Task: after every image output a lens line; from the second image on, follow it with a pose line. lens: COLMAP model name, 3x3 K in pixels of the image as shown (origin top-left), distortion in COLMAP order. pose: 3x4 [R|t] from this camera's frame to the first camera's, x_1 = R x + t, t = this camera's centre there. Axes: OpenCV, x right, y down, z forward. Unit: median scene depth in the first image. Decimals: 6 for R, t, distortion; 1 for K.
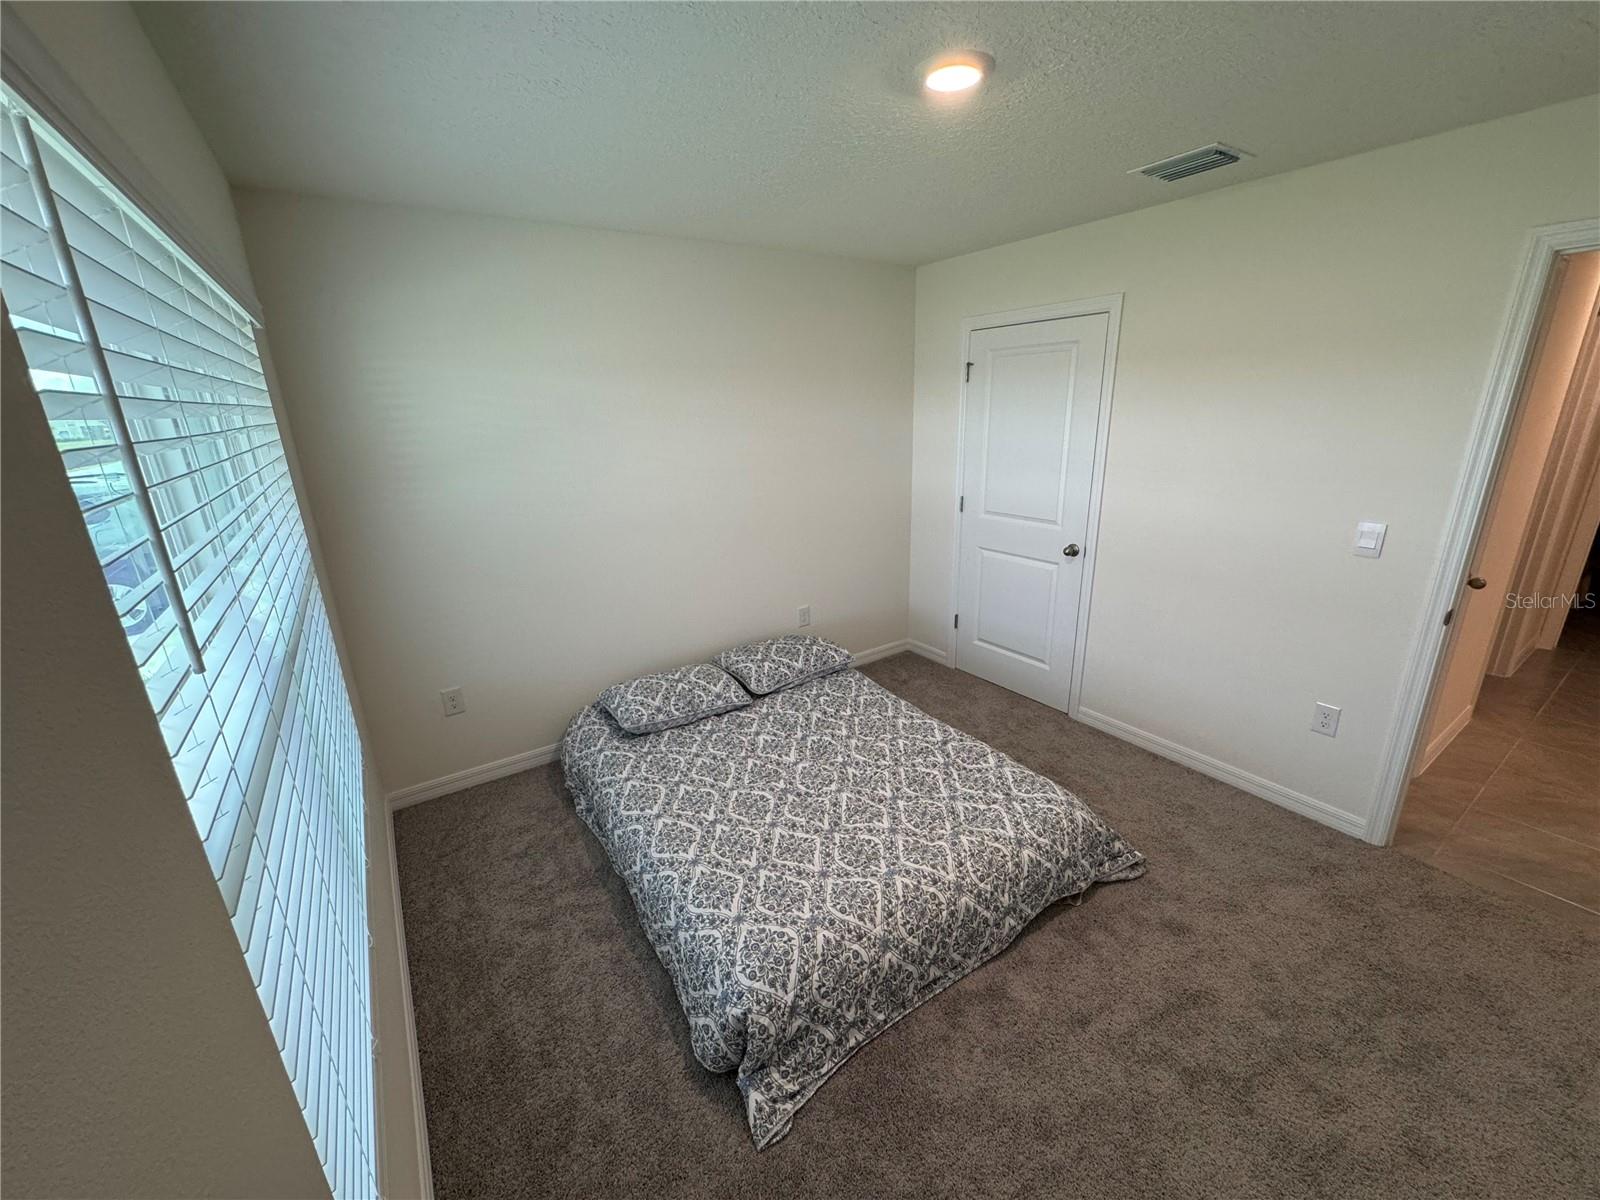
lens RADIAL K [[645.2, 0, 800.3], [0, 645.2, 602.2], [0, 0, 1]] dist [-0.010964, 0.003239]
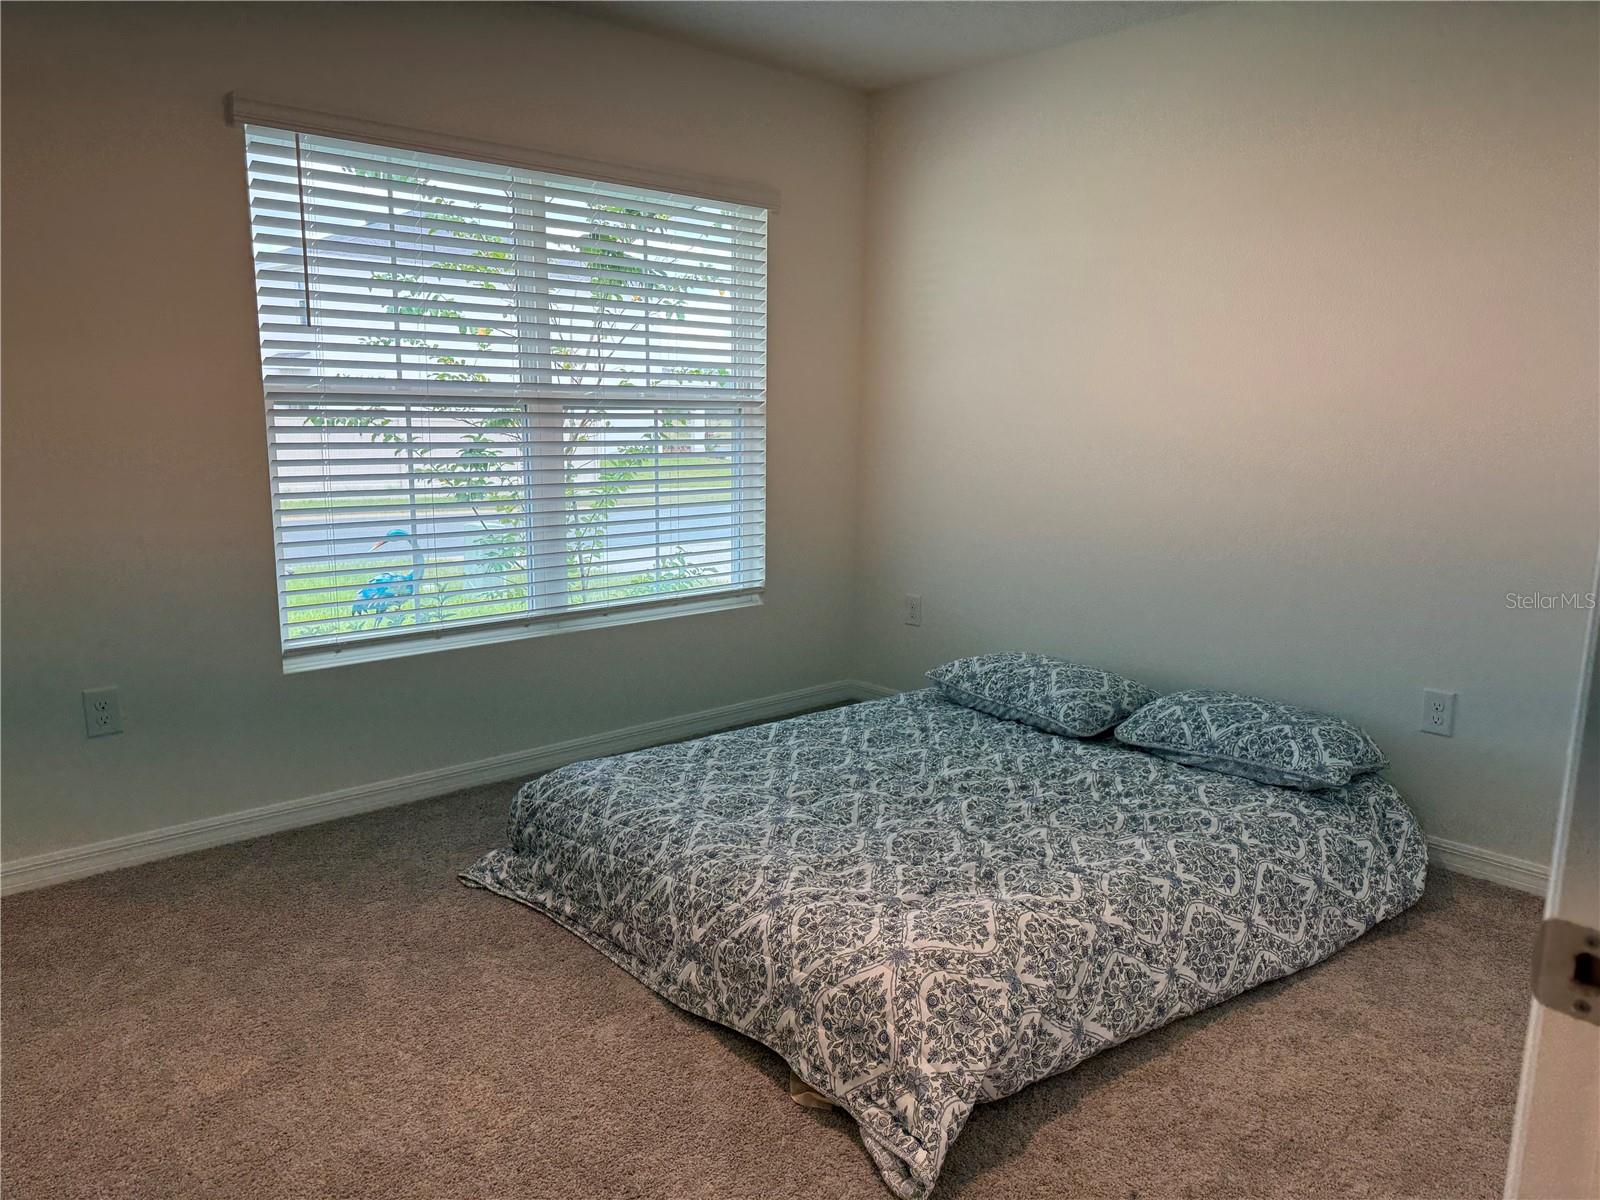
lens RADIAL K [[1137.6, 0, 796.6], [0, 1137.6, 601.3], [0, 0, 1]] dist [0.049583, -0.062399]
pose [[0.140321, 0.200844, -0.969521, 1.328303], [-0.318811, 0.936223, 0.147804, -0.053430], [0.937374, 0.288354, 0.195404, 0.737014]]
